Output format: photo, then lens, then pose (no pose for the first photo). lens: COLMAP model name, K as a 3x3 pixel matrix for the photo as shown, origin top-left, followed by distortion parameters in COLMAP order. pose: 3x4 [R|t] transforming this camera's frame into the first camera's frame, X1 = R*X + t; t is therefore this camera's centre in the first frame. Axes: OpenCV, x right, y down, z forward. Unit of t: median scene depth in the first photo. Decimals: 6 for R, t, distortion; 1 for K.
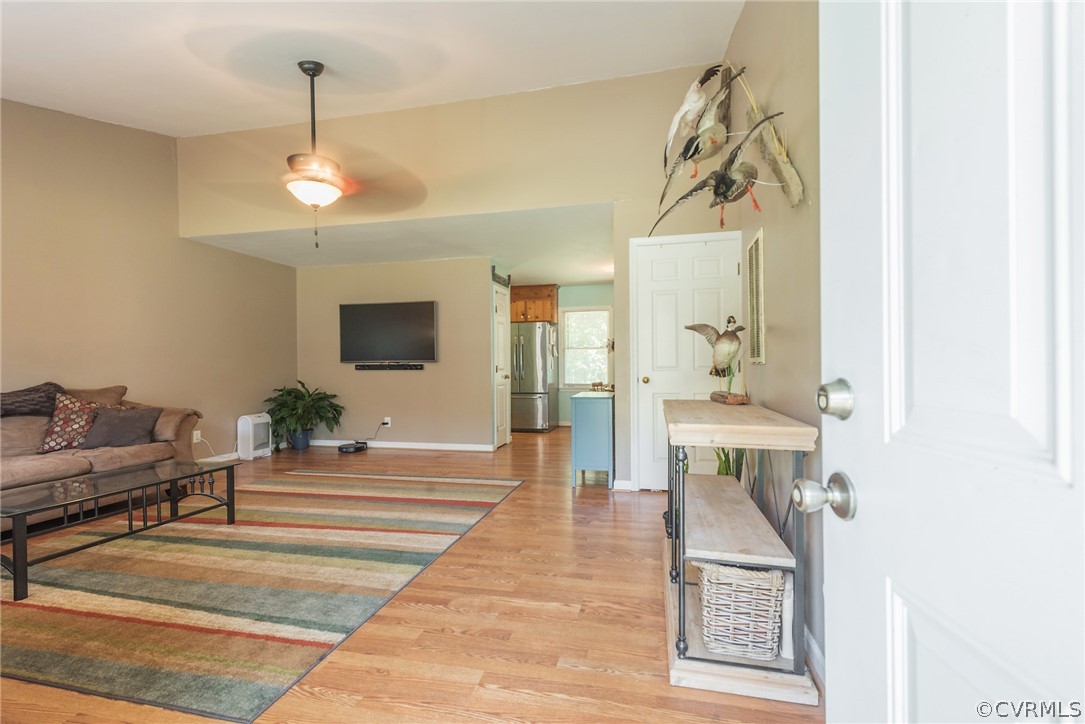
lens RADIAL K [[478.5, 0, 565.2], [0, 478.5, 365.4], [0, 0, 1]] dist [0.000389, -0.000094]
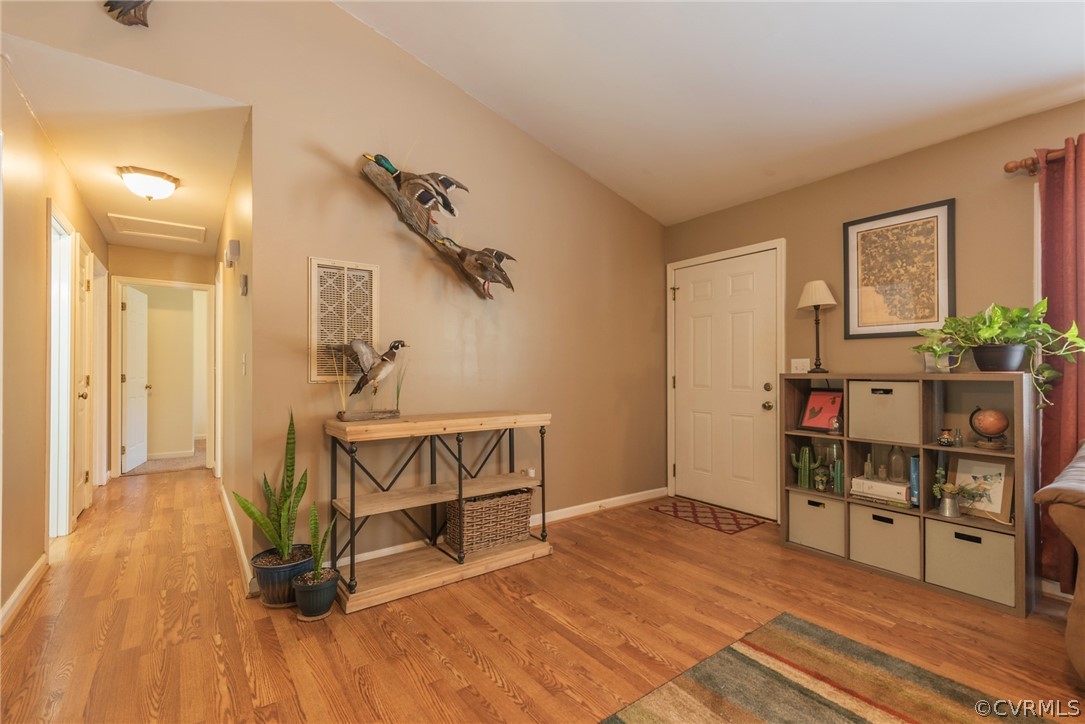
lens RADIAL K [[476.1, 0, 539.7], [0, 476.1, 368.3], [0, 0, 1]] dist [0.009420, -0.000978]
pose [[-0.729496, 0.013432, 0.683853, -0.486562], [0.003812, 0.999871, -0.015573, -0.011186], [-0.683974, -0.008754, -0.729454, 1.139937]]
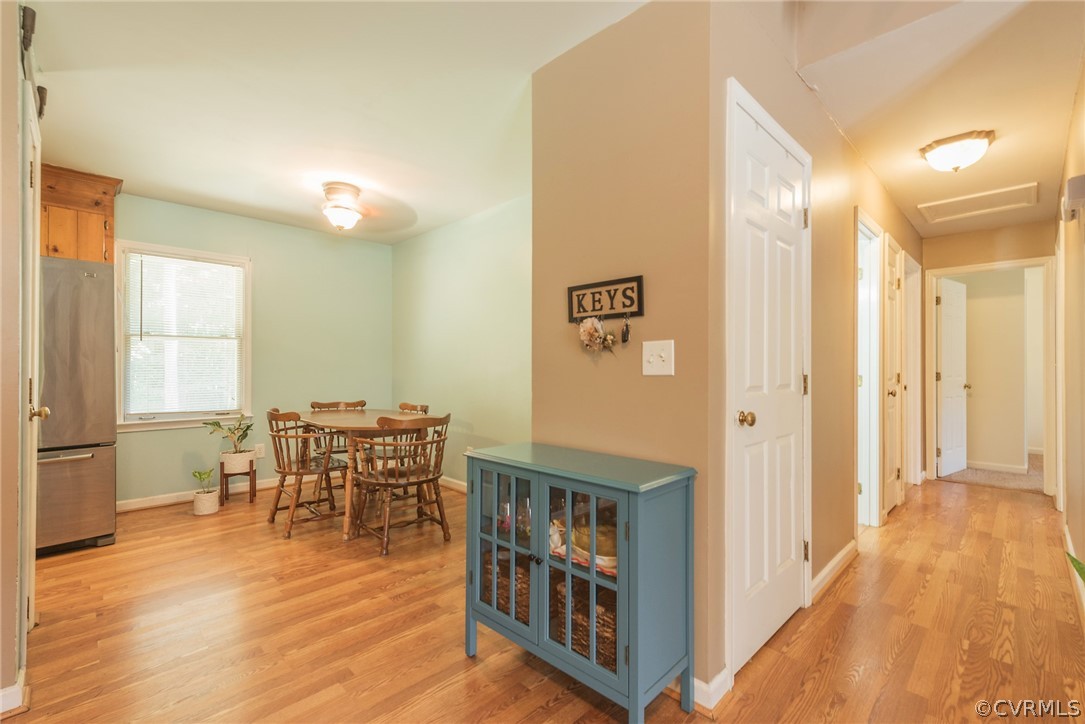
lens RADIAL K [[476.1, 0, 539.7], [0, 476.1, 368.3], [0, 0, 1]] dist [0.009420, -0.000978]
pose [[0.576729, 0.010695, 0.816866, -0.358973], [-0.008792, 0.999938, -0.006885, -0.012138], [-0.816888, -0.003211, 0.576787, 1.086656]]
